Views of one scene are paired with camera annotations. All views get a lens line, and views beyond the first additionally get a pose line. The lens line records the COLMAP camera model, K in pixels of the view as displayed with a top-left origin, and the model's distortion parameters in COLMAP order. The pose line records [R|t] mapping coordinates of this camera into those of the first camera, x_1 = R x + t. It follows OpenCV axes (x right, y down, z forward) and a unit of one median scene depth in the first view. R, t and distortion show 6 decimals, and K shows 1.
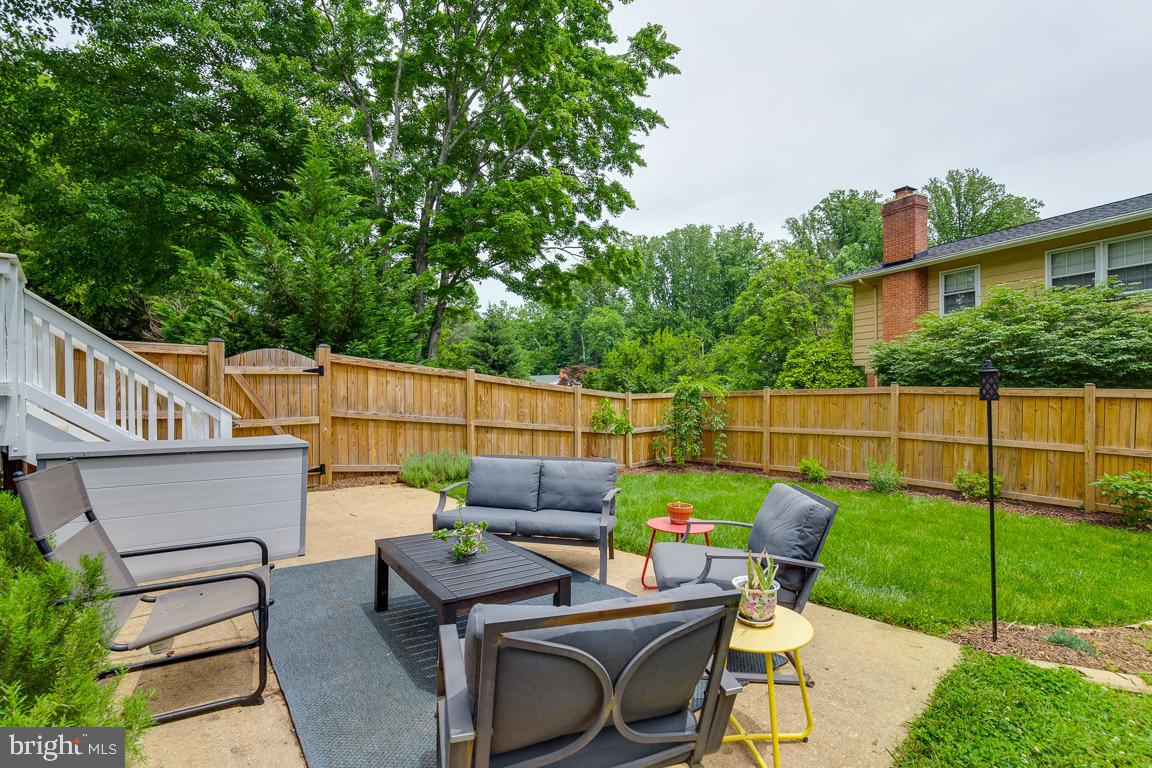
lens RADIAL K [[529.2, 0, 576.0], [0, 529.2, 384.0], [0, 0, 1]] dist [-0.017386, 0.000126]
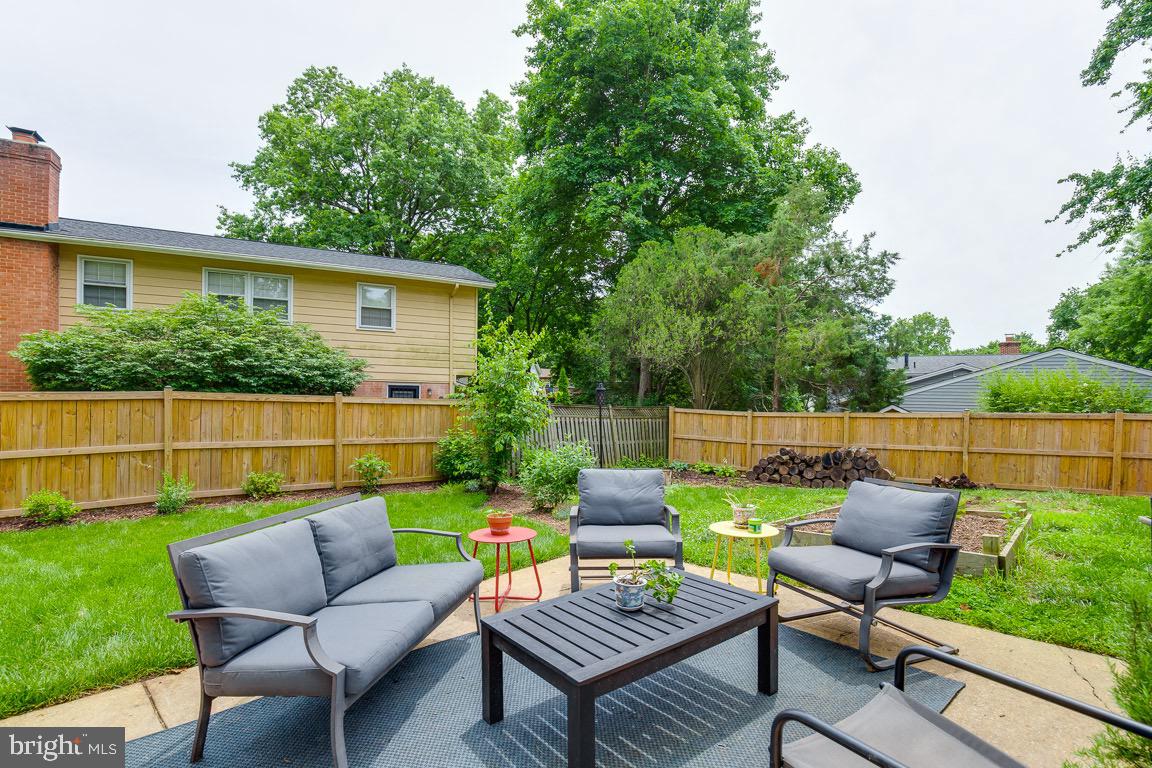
lens RADIAL K [[541.1, 0, 573.8], [0, 541.1, 411.4], [0, 0, 1]] dist [-0.001949, 0.000335]
pose [[-0.042186, -0.019548, 0.998919, -0.335074], [-0.022138, 0.999581, 0.018626, 0.006705], [-0.998864, -0.021328, -0.042601, 0.371609]]
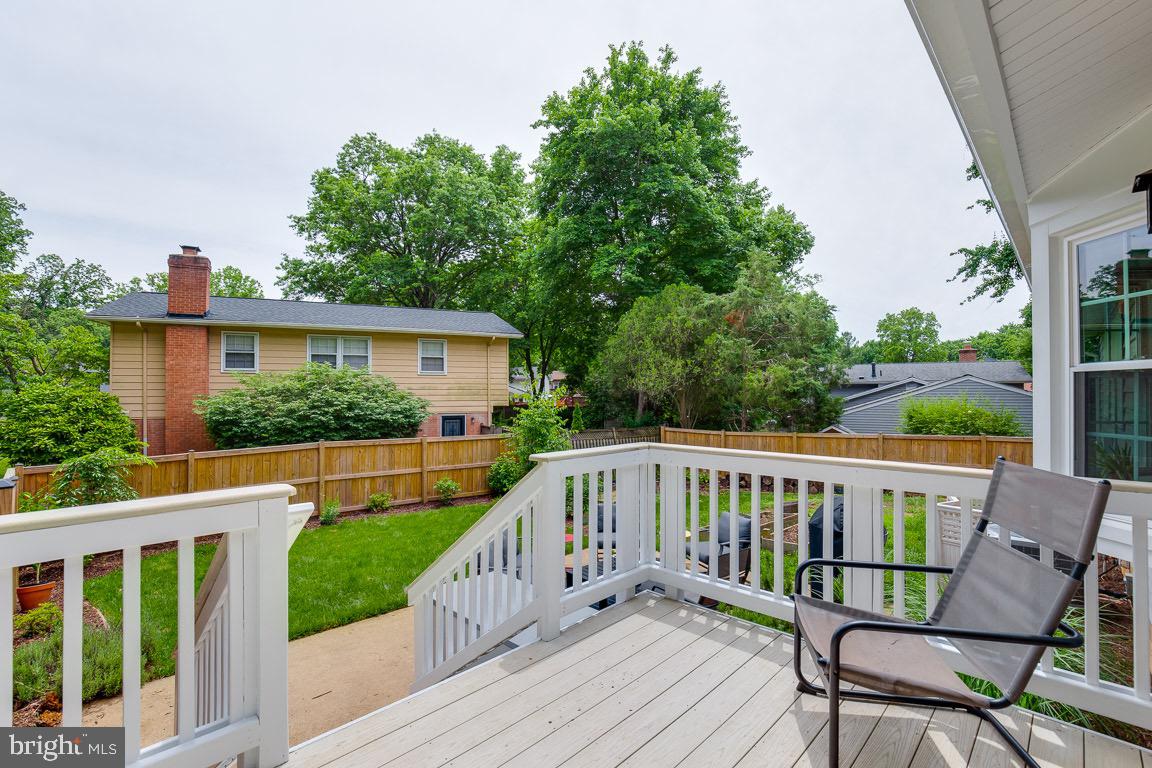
lens RADIAL K [[533.7, 0, 576.0], [0, 533.7, 384.0], [0, 0, 1]] dist [-0.000316, -0.000077]
pose [[-0.035897, 0.016568, 0.999218, -0.796097], [-0.003148, 0.999856, -0.016692, -0.127050], [-0.999351, -0.003744, -0.035840, 0.417241]]
